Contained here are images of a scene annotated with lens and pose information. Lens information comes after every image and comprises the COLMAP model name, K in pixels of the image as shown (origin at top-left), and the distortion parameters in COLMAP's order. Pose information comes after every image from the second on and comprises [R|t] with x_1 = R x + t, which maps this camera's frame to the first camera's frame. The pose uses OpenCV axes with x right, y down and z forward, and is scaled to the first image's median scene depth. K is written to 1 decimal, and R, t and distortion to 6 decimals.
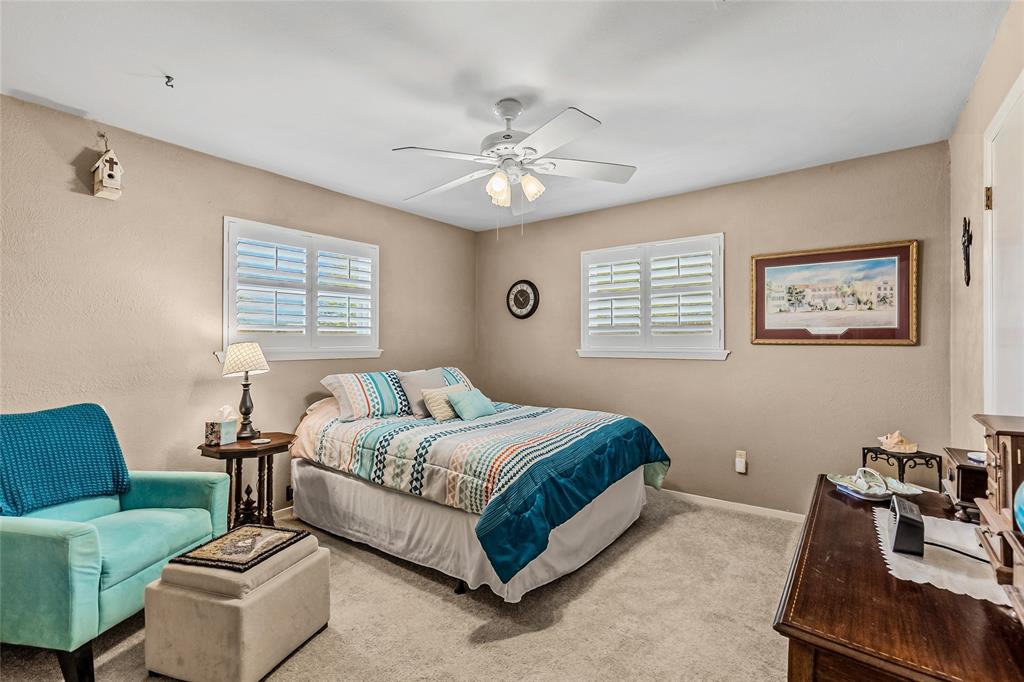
lens RADIAL K [[465.2, 0, 510.8], [0, 465.2, 340.3], [0, 0, 1]] dist [0.001642, -0.001237]
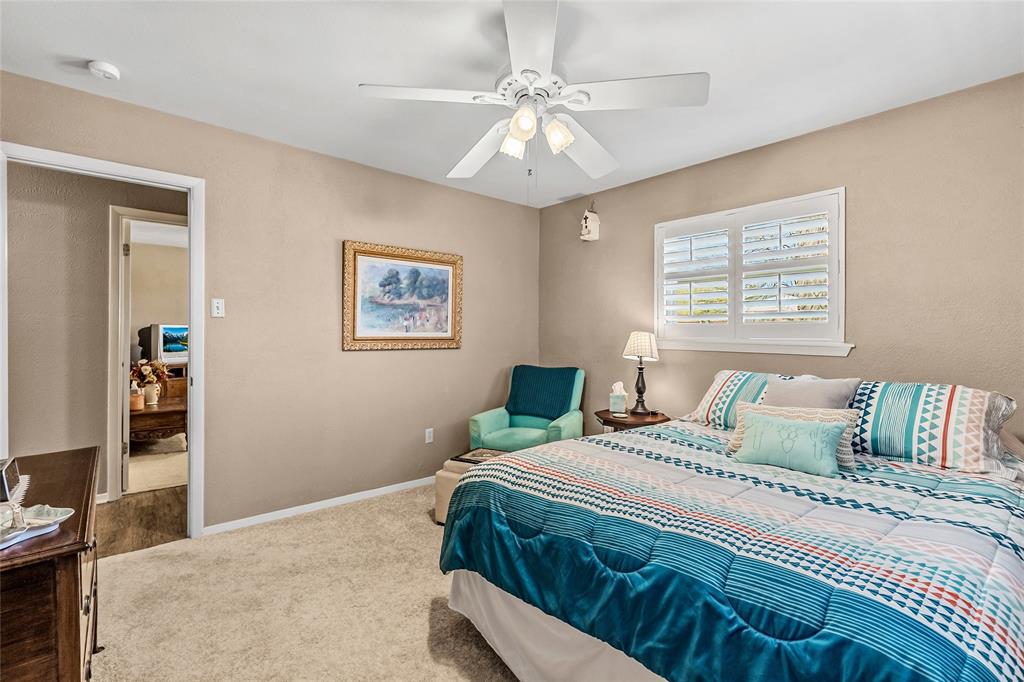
lens RADIAL K [[465.2, 0, 511.3], [0, 465.2, 333.6], [0, 0, 1]] dist [0.001642, -0.001237]
pose [[-0.219239, 0.007300, -0.975644, 0.643374], [0.000227, 0.999972, 0.007431, -0.000174], [0.975671, 0.001408, -0.219235, 0.939524]]
